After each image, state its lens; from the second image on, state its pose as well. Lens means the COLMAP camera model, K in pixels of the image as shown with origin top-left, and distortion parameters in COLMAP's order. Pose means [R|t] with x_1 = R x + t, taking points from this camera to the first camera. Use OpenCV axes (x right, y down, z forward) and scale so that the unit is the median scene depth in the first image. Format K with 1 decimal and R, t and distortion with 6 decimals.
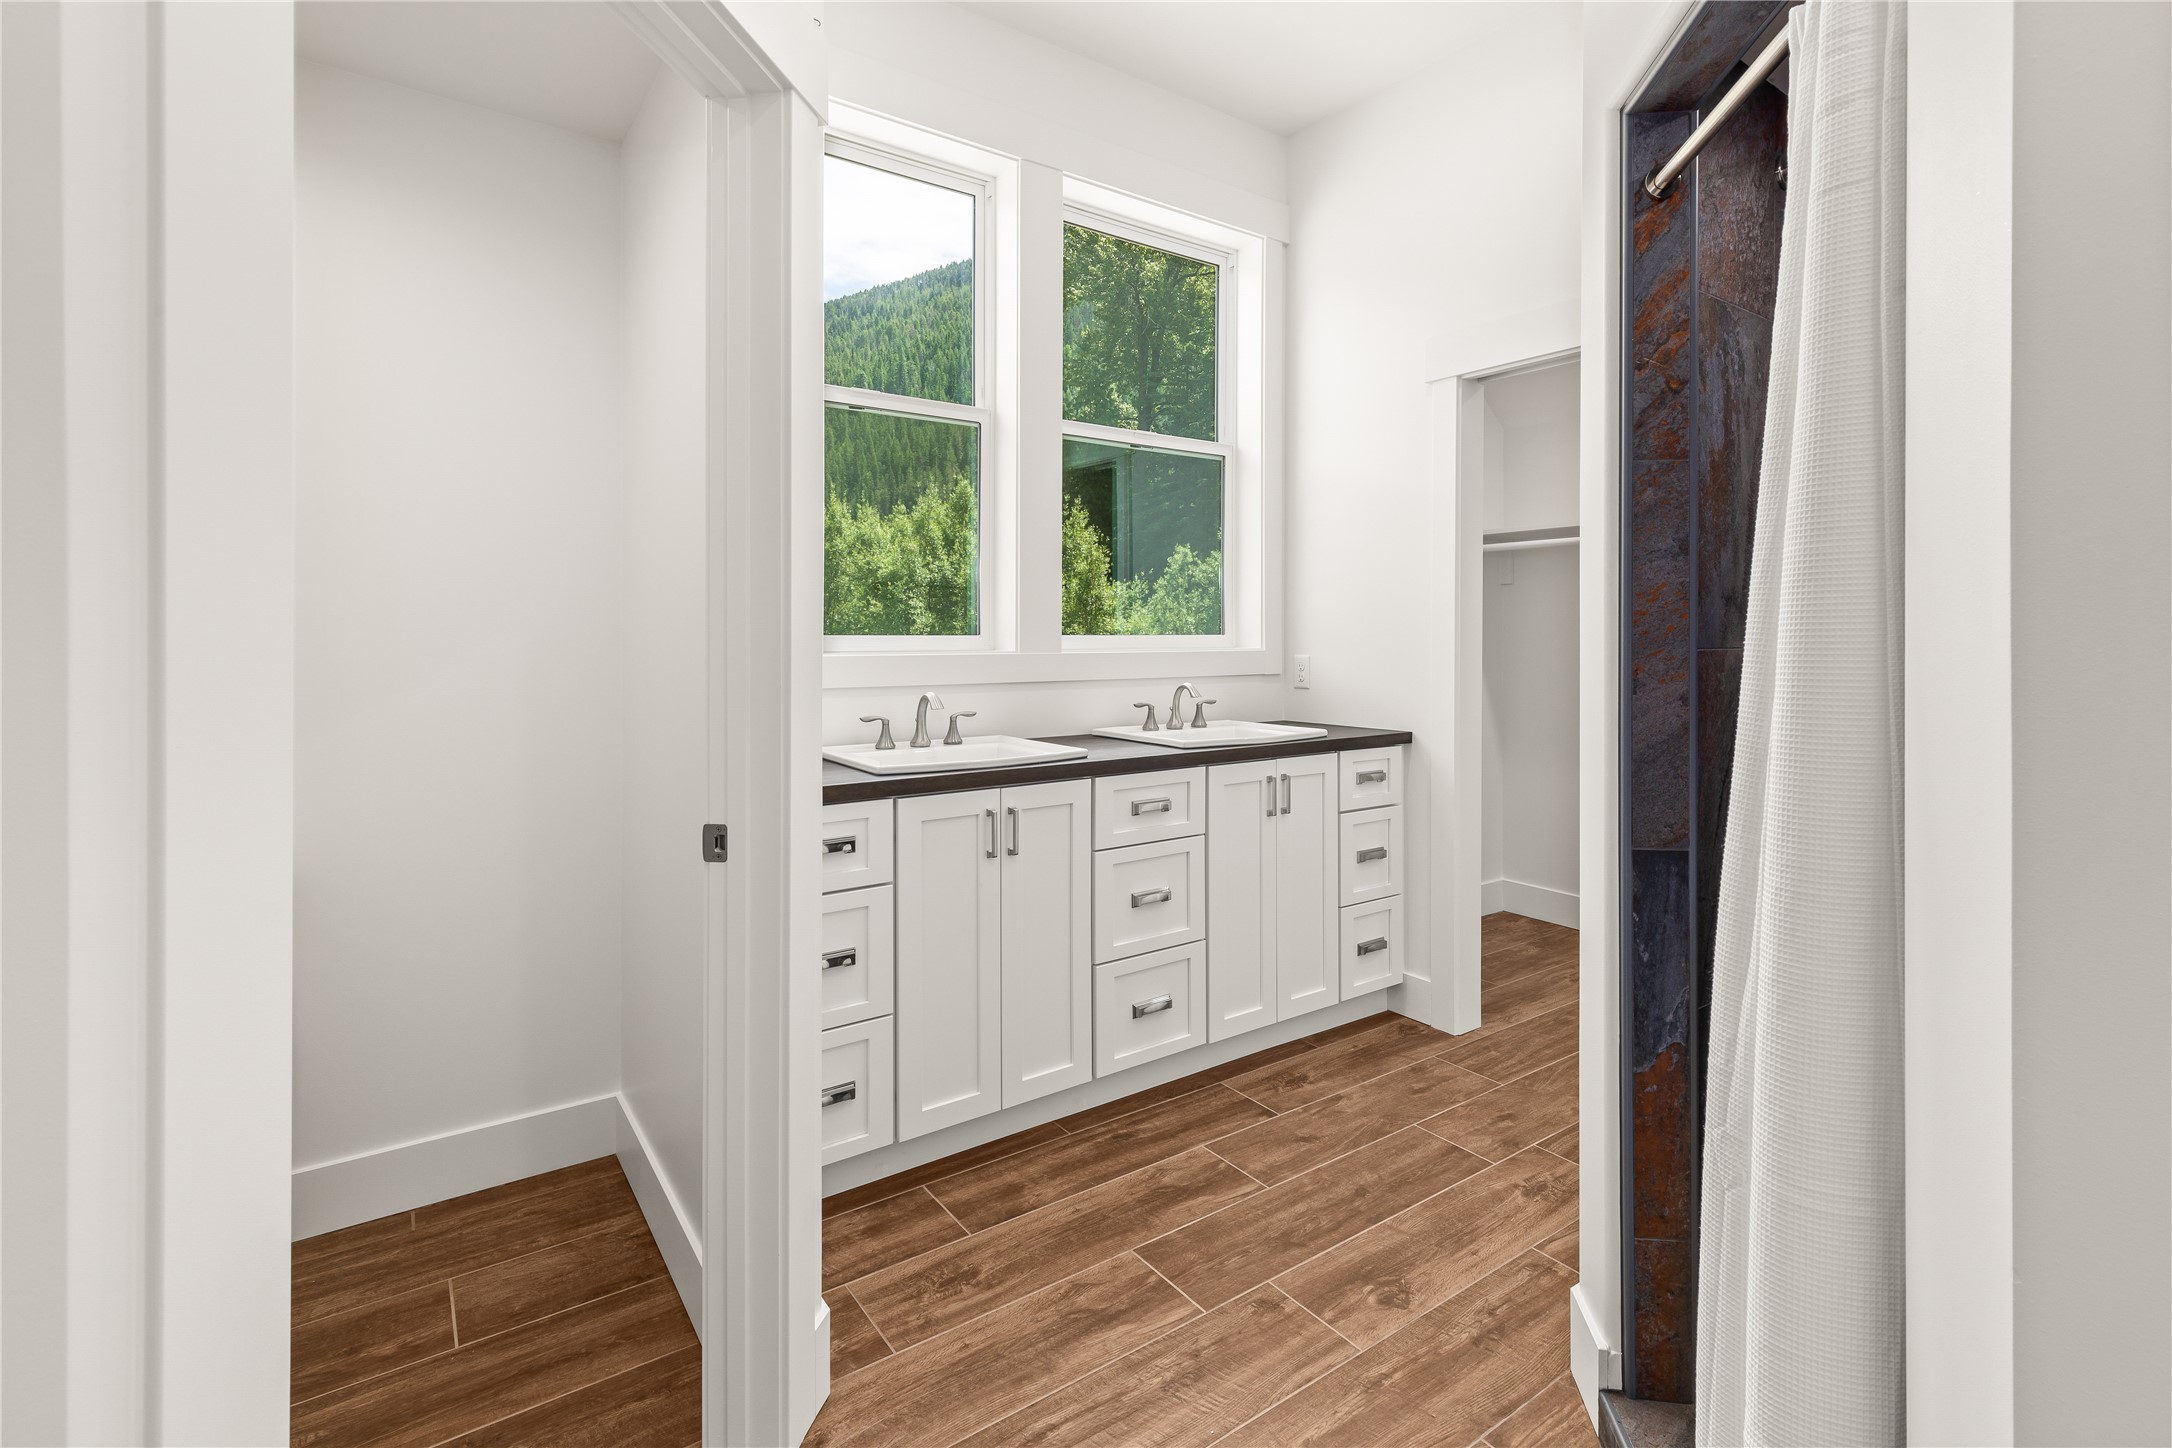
lens RADIAL K [[984.7, 0, 1120.8], [0, 984.7, 656.5], [0, 0, 1]] dist [0.009506, -0.000810]
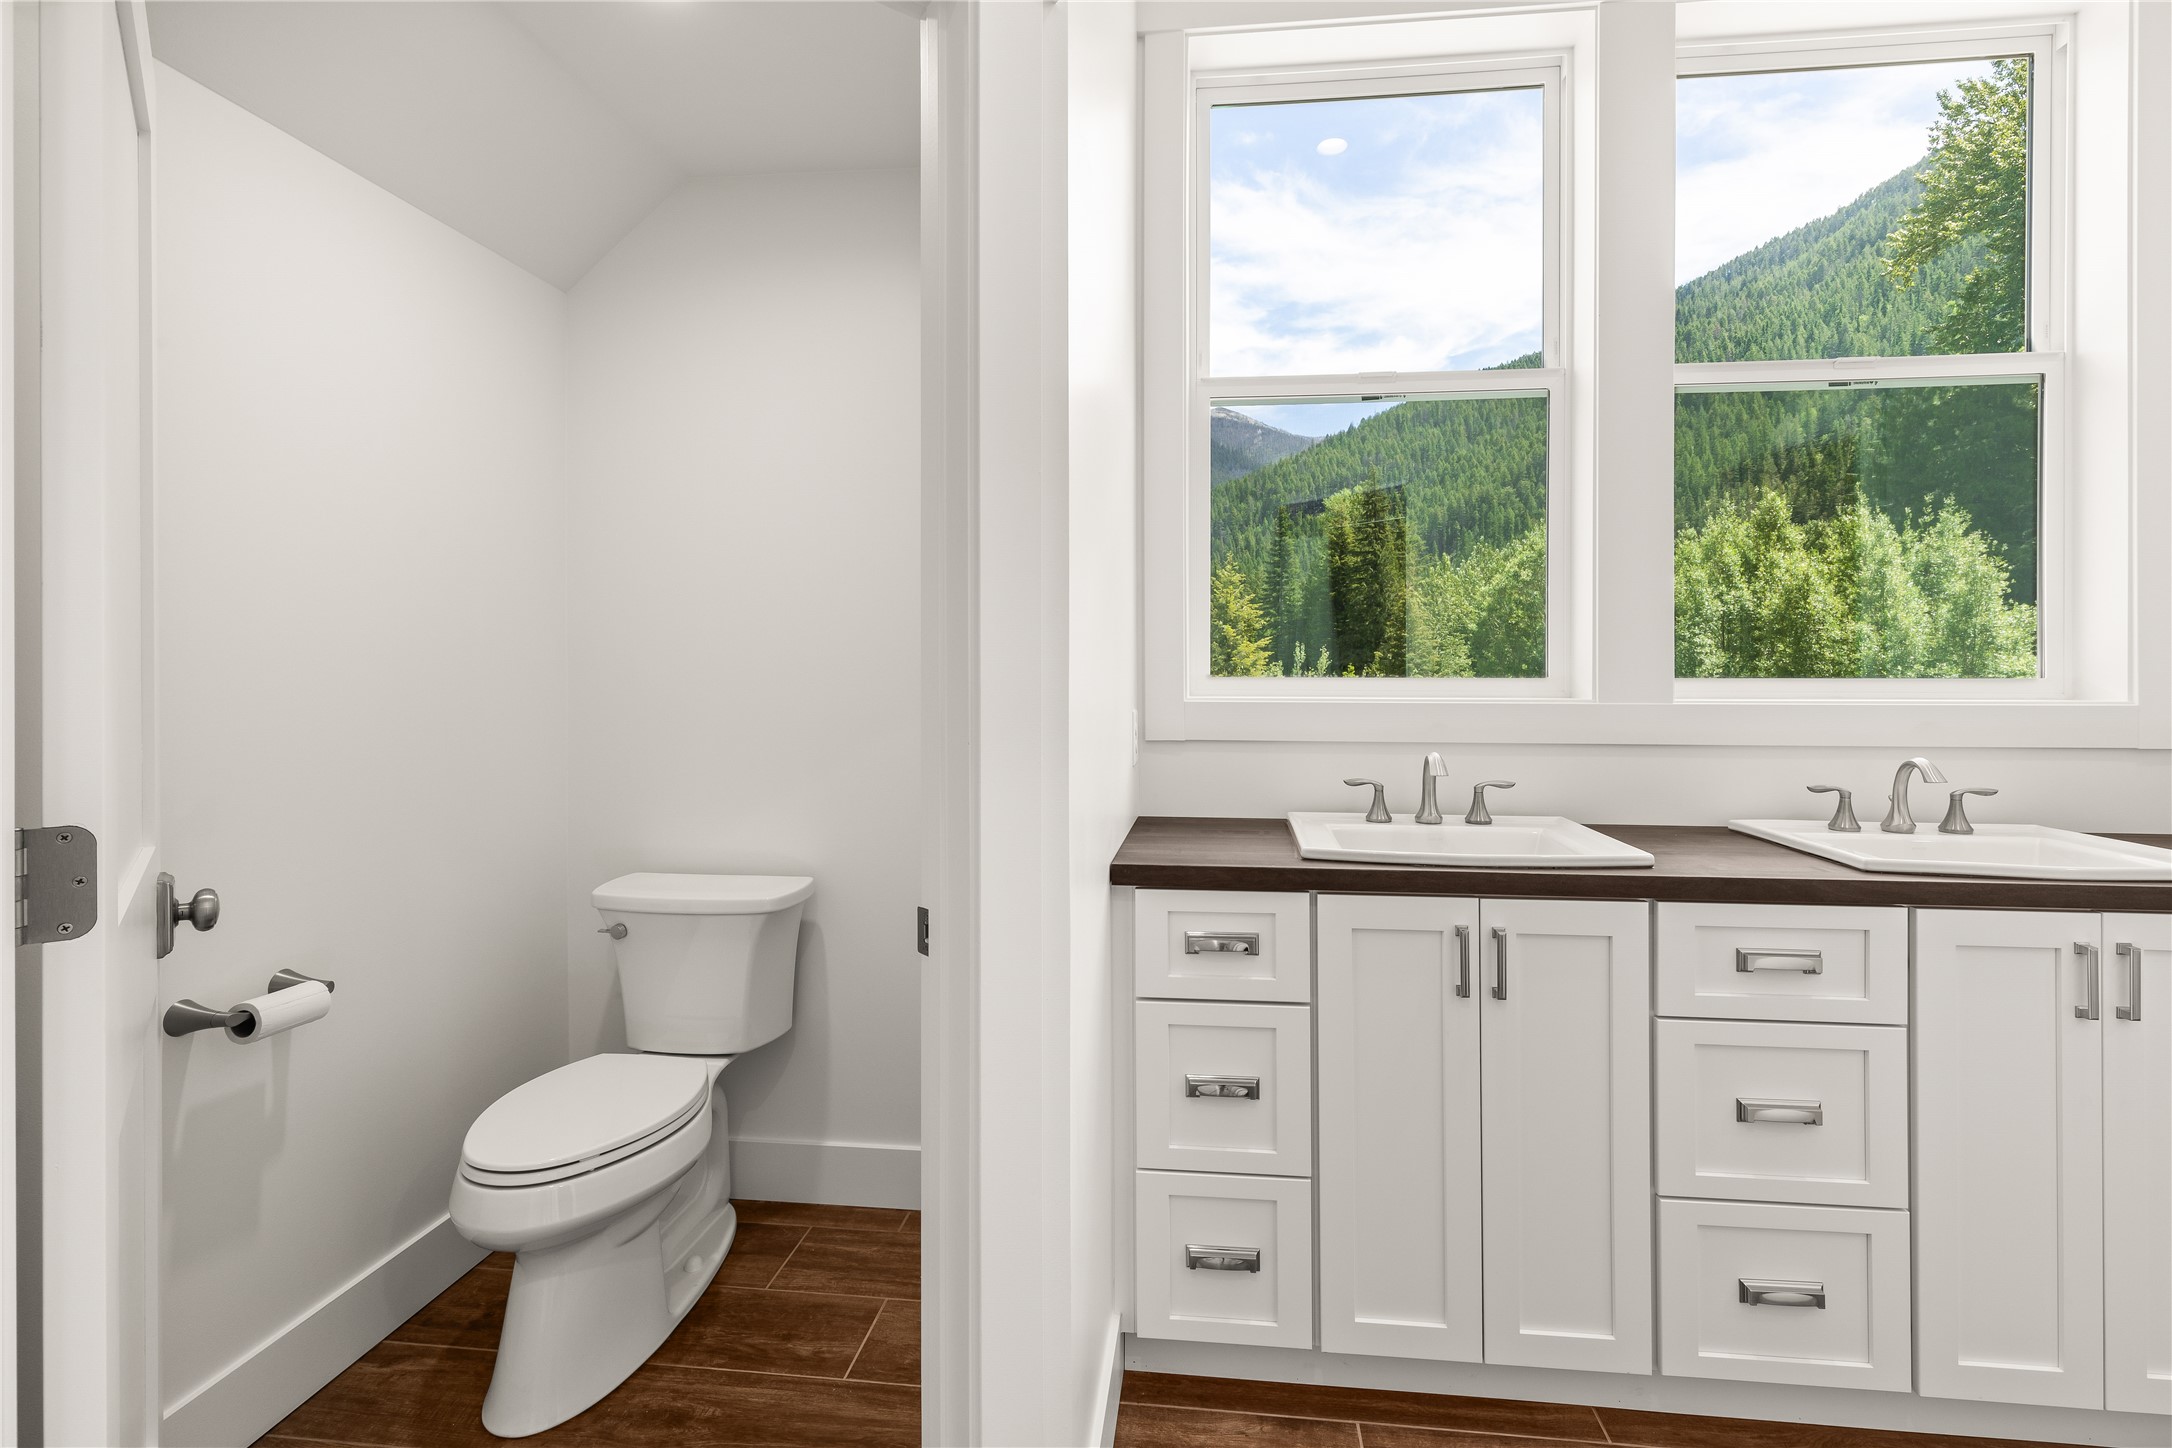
lens RADIAL K [[984.7, 0, 1151.2], [0, 984.7, 688.6], [0, 0, 1]] dist [0.009506, -0.000810]
pose [[0.741576, 0.010031, -0.670794, 0.135501], [-0.016640, 0.999856, -0.003443, -0.006183], [0.670662, 0.013715, 0.741636, 0.260170]]
